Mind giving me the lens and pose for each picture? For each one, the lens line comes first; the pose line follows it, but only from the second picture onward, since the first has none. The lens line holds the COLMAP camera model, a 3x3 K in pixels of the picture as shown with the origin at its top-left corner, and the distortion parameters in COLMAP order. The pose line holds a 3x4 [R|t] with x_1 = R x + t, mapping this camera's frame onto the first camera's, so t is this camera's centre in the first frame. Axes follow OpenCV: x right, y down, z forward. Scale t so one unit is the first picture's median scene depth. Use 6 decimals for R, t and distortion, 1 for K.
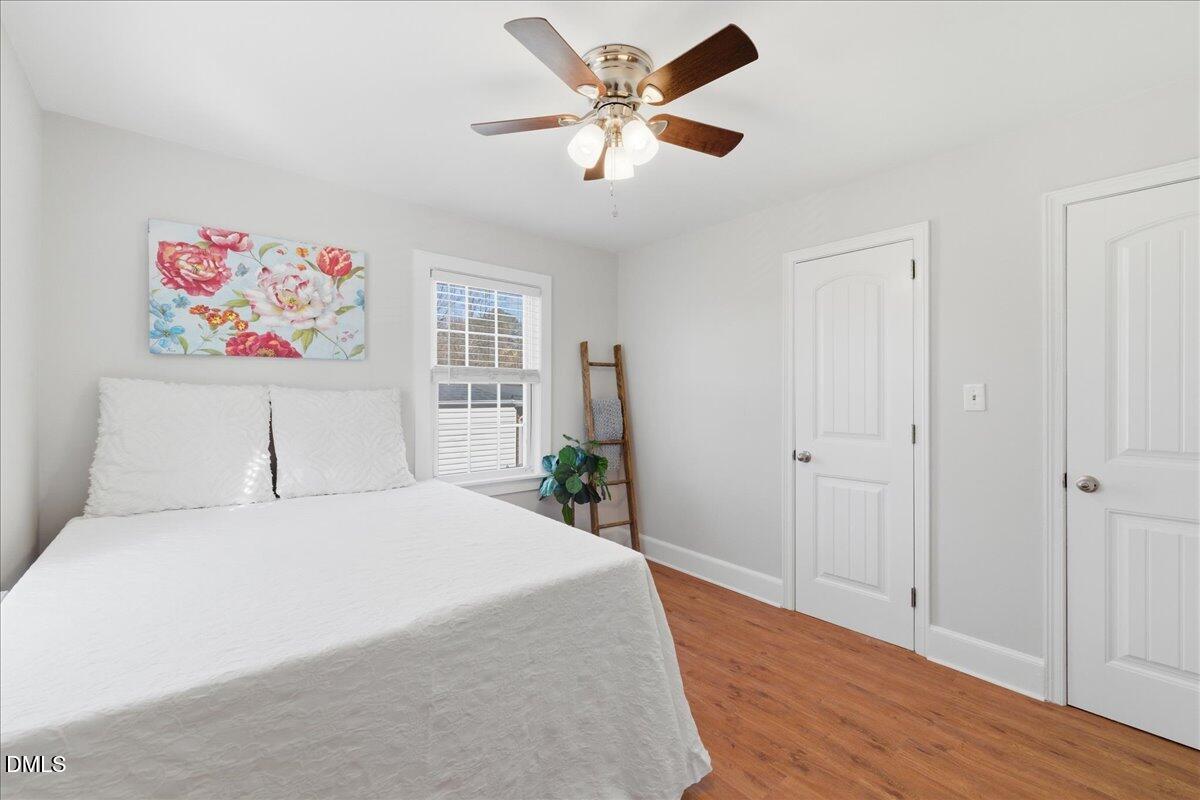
lens RADIAL K [[504.6, 0, 604.0], [0, 504.6, 393.7], [0, 0, 1]] dist [0.010307, -0.000687]
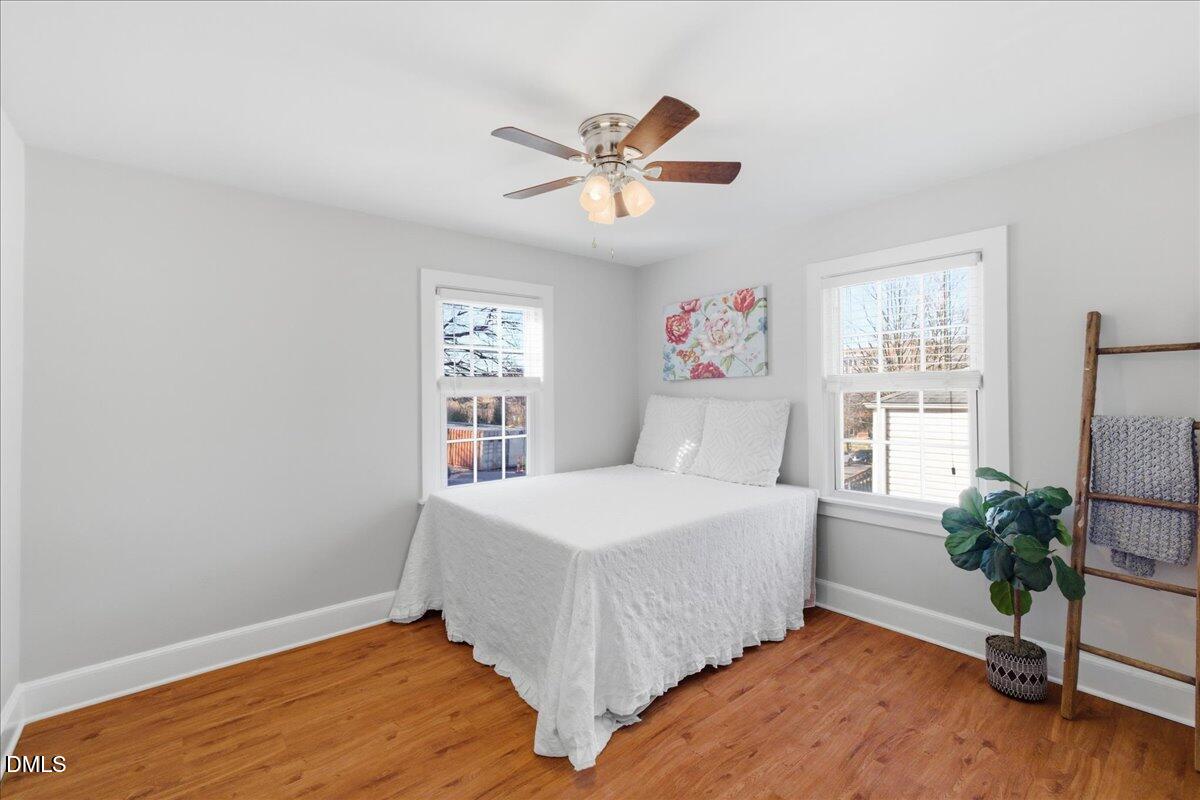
lens RADIAL K [[504.6, 0, 601.2], [0, 504.6, 402.6], [0, 0, 1]] dist [0.010307, -0.000687]
pose [[0.004519, -0.002171, -0.999987, 0.784293], [-0.005347, 0.999983, -0.002195, 0.002084], [0.999975, 0.005357, 0.004508, 0.675879]]
